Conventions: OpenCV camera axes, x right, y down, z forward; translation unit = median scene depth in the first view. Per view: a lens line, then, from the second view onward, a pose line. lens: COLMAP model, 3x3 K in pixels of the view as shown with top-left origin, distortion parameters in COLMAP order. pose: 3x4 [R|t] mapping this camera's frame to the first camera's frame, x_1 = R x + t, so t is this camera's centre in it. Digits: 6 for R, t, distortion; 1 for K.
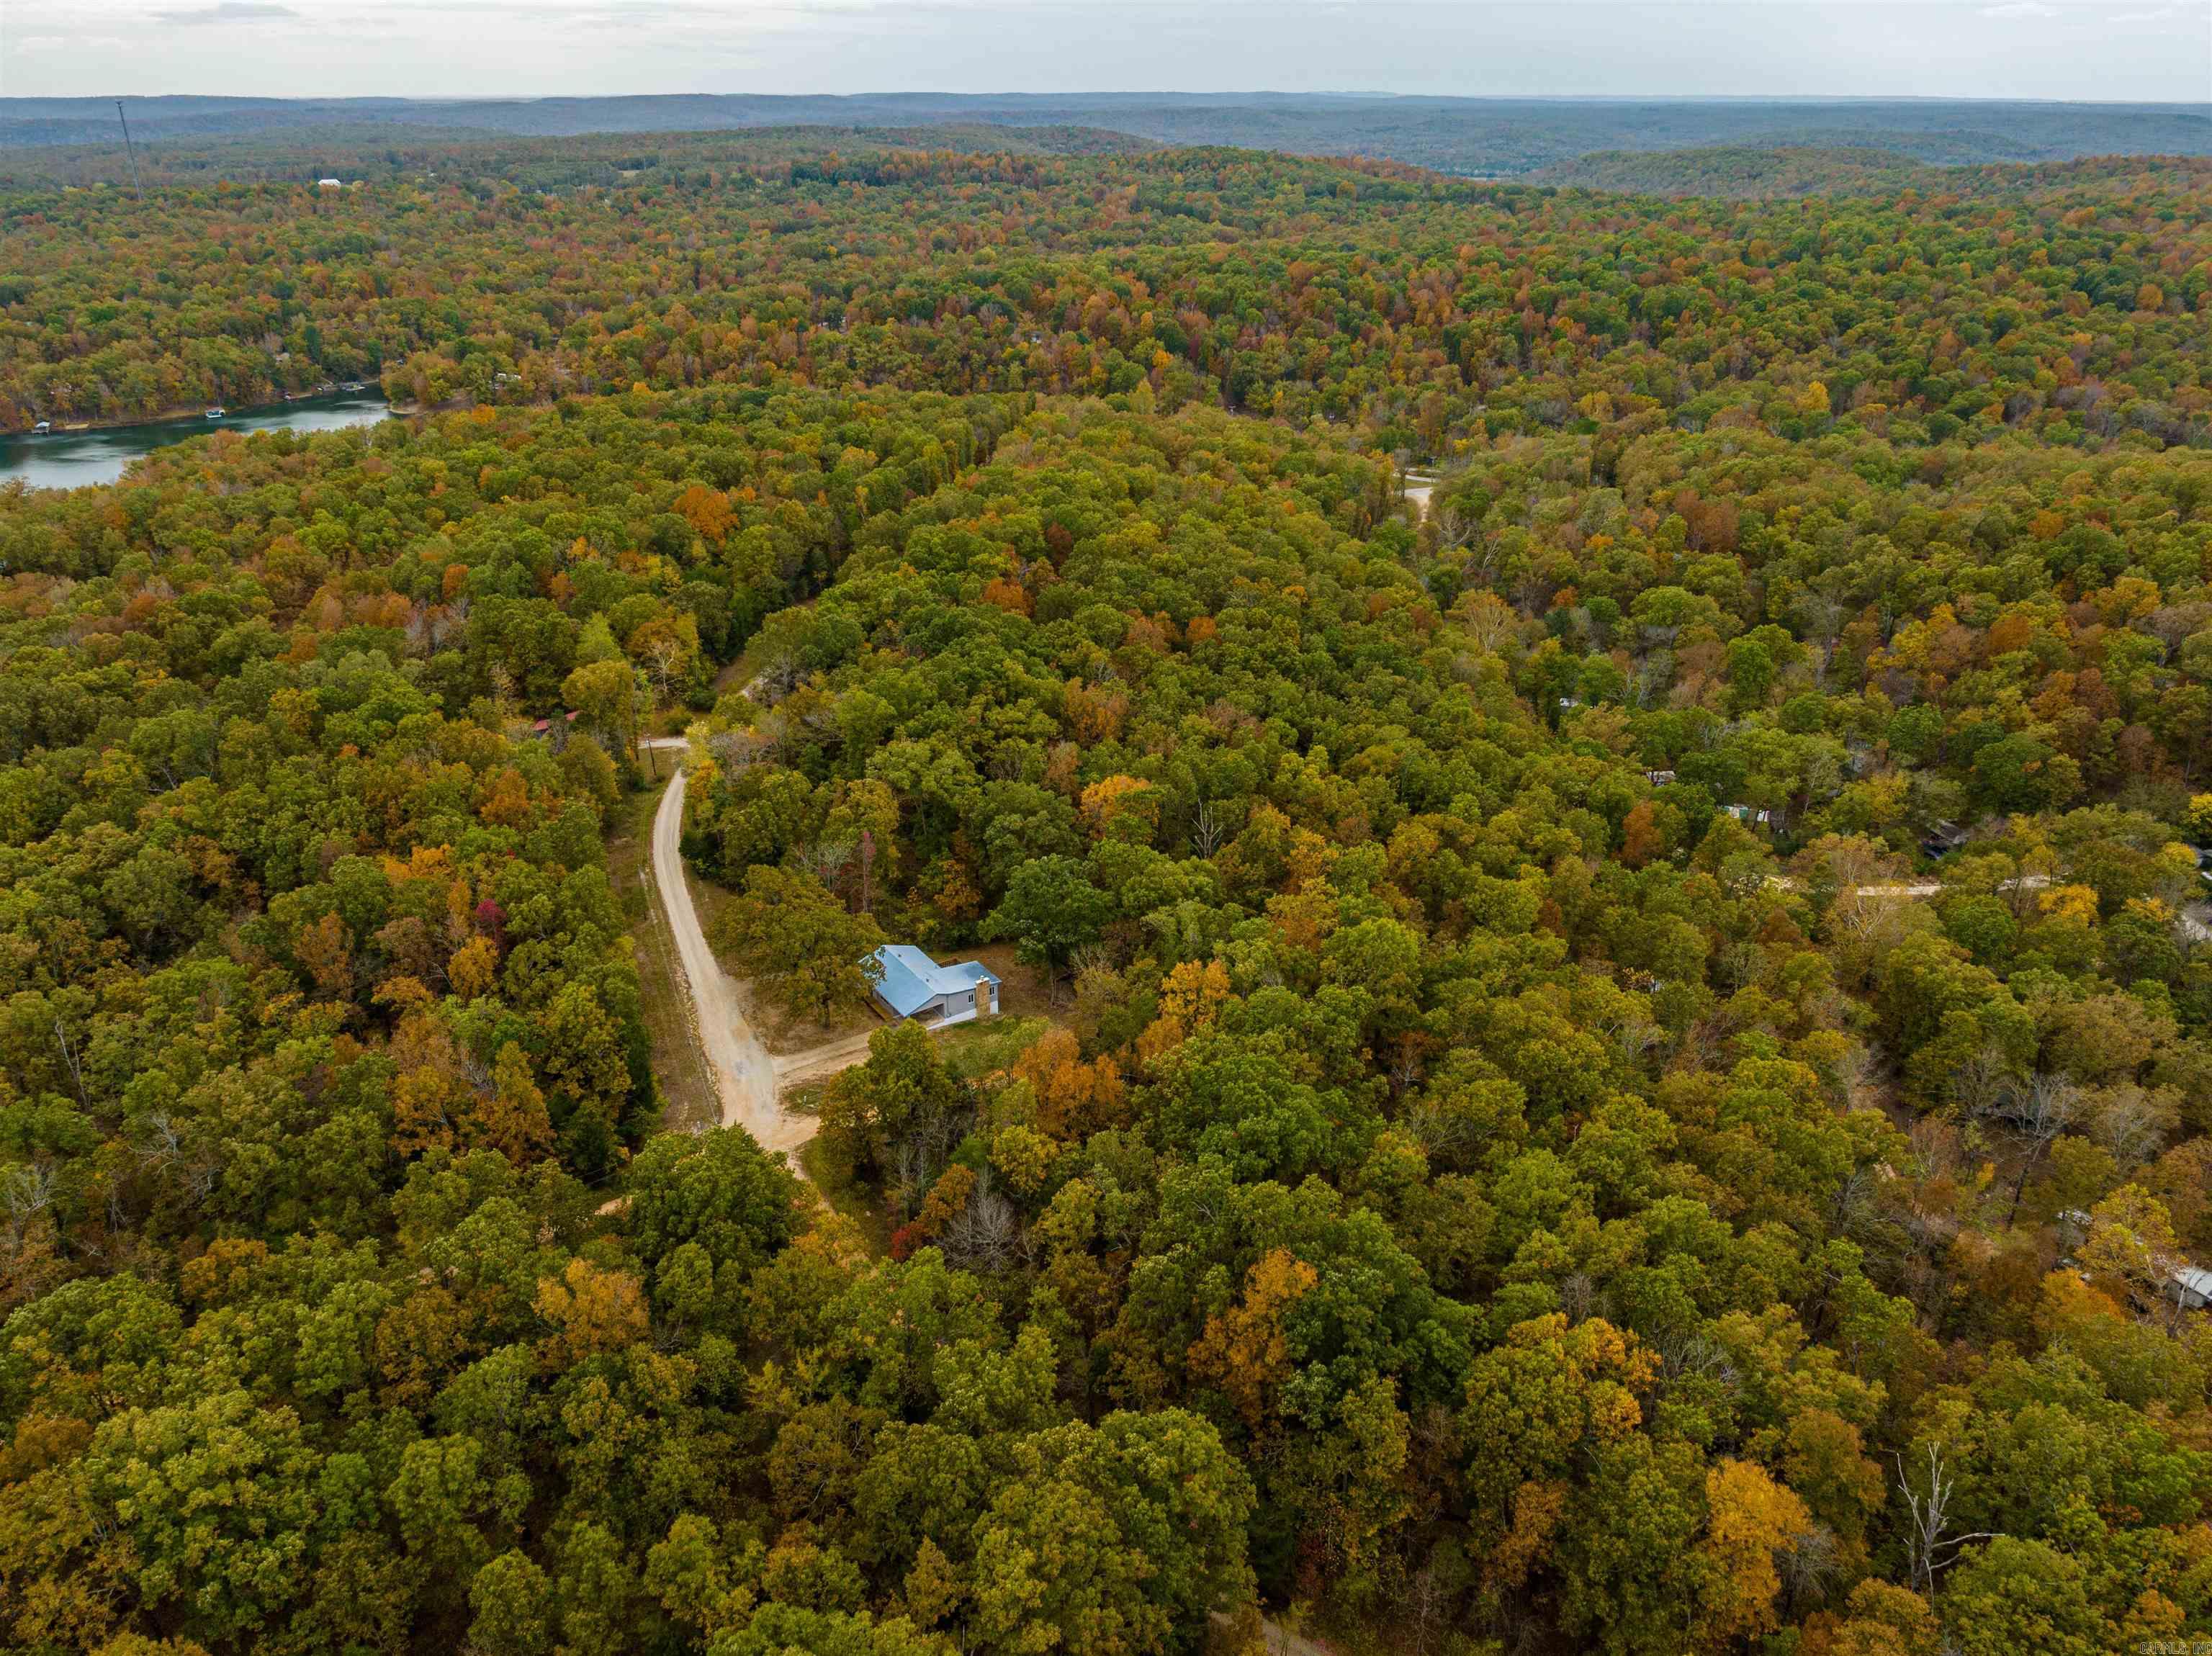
lens RADIAL K [[1551.0, 0, 1111.4], [0, 1551.0, 820.1], [0, 0, 1]] dist [-0.037854, 0.021416]
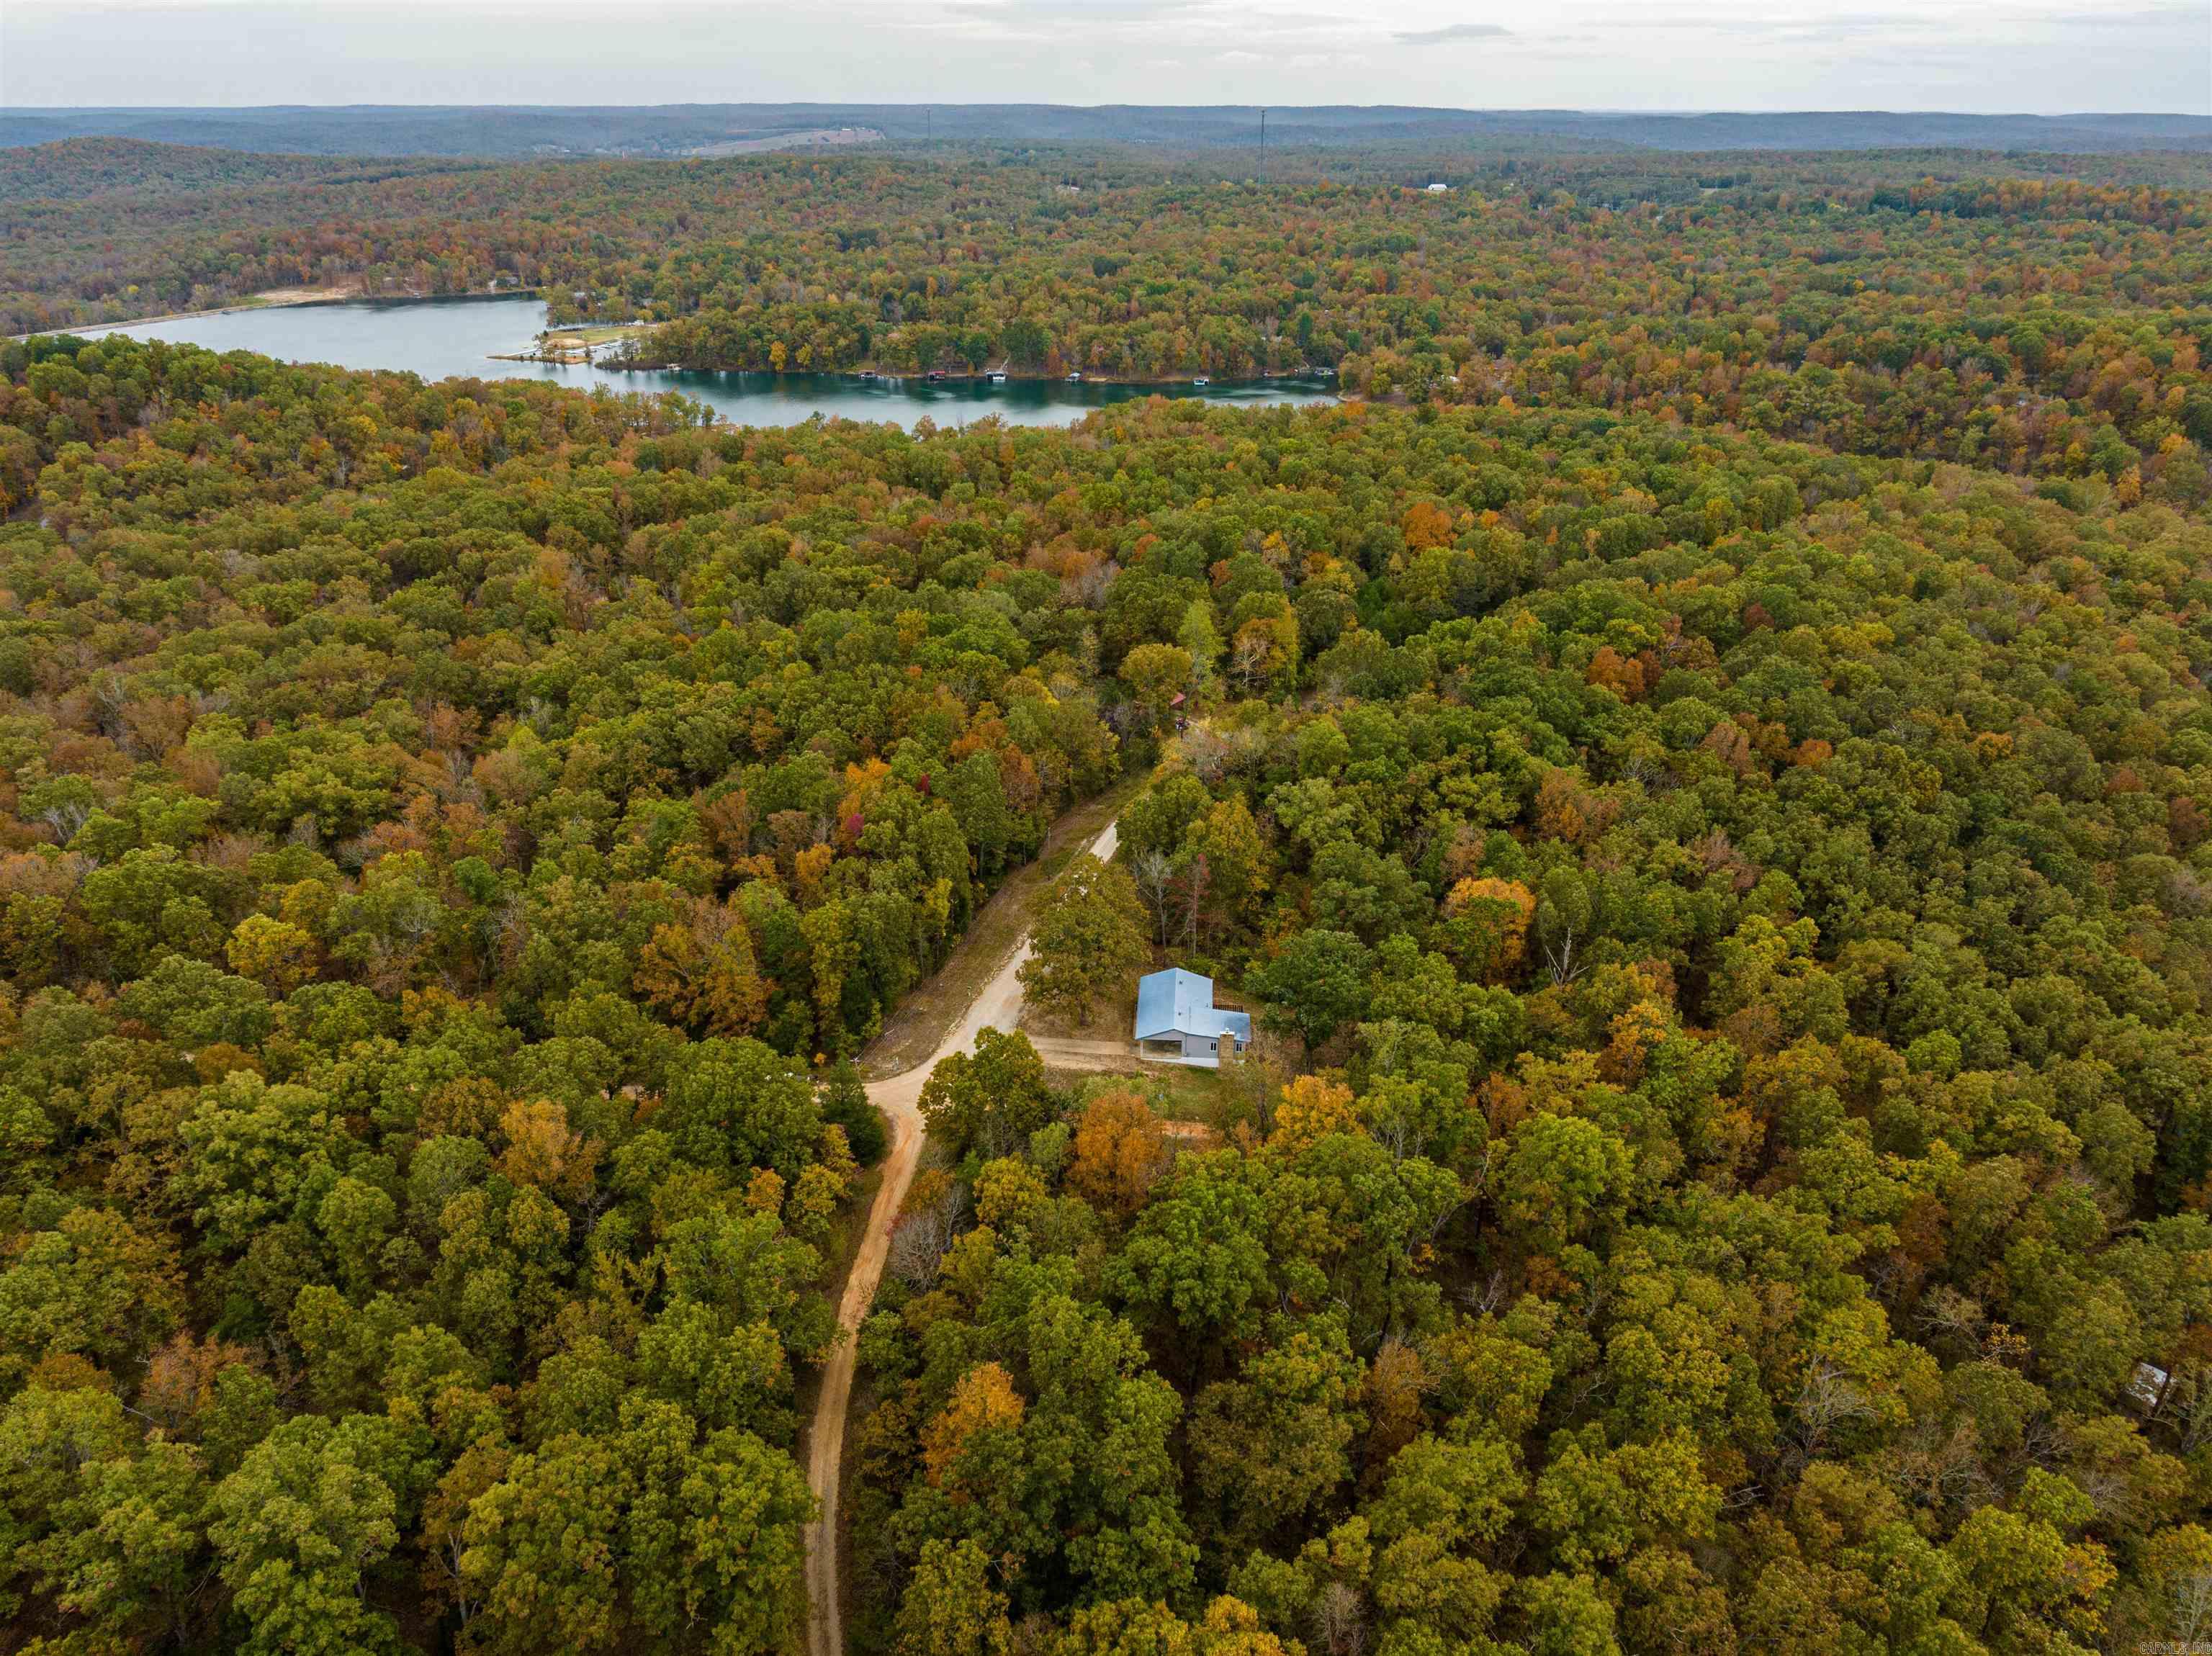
lens RADIAL K [[1552.5, 0, 1112.1], [0, 1552.5, 817.1], [0, 0, 1]] dist [-0.044869, 0.033503]
pose [[0.782367, 0.262063, -0.564999, 0.099941], [-0.267609, 0.960605, 0.074991, -0.021137], [0.562393, 0.092528, 0.821676, 0.042877]]
